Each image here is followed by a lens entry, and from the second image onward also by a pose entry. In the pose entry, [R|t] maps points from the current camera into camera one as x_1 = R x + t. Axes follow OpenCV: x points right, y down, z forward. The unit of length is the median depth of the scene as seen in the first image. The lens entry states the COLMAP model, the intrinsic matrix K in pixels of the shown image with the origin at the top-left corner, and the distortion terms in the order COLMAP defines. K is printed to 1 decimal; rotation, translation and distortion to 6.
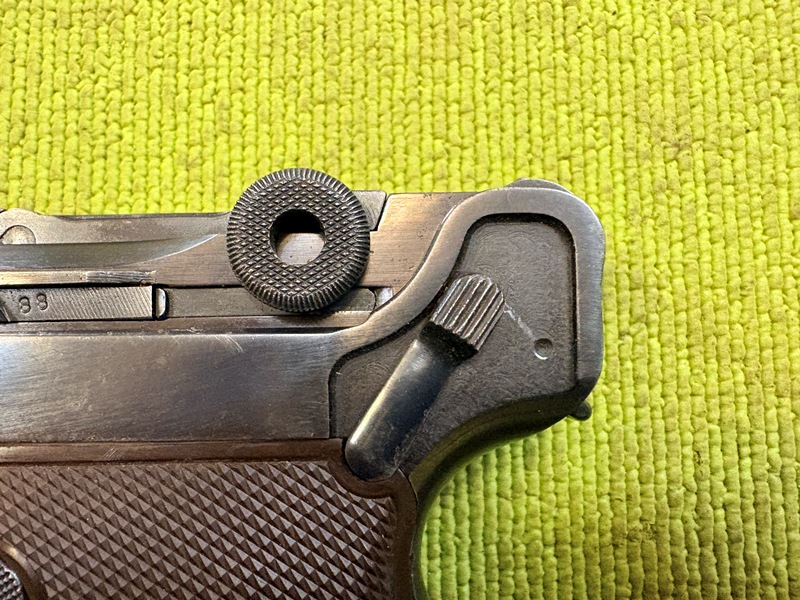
lens RADIAL K [[460.4, 0, 347.8], [0, 460.4, 322.5], [0, 0, 1]] dist [0.007749, 0.003940]
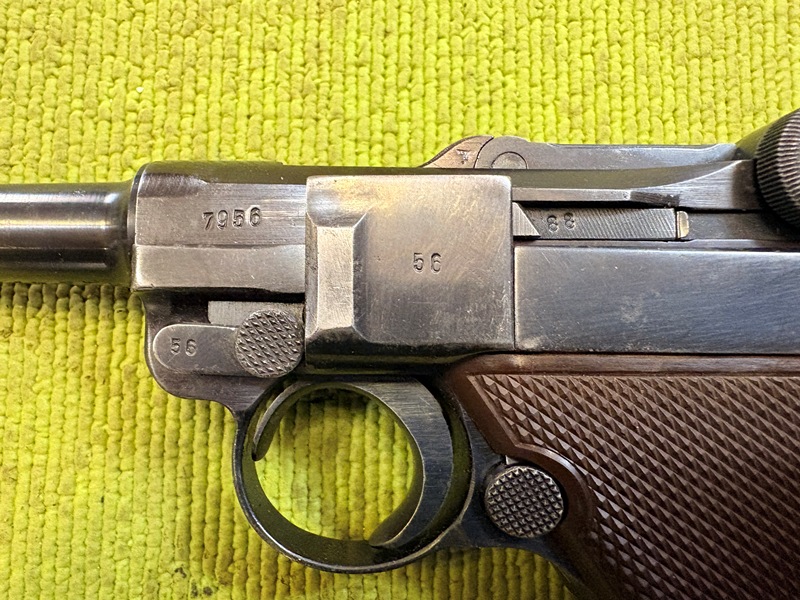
lens RADIAL K [[447.9, 0, 361.3], [0, 447.9, 322.1], [0, 0, 1]] dist [0.013783, -0.000004]
pose [[0.999309, 0.028227, 0.024172, -0.823368], [-0.028122, 0.999594, -0.004664, 0.144409], [-0.024293, 0.003981, 0.999697, 0.005361]]
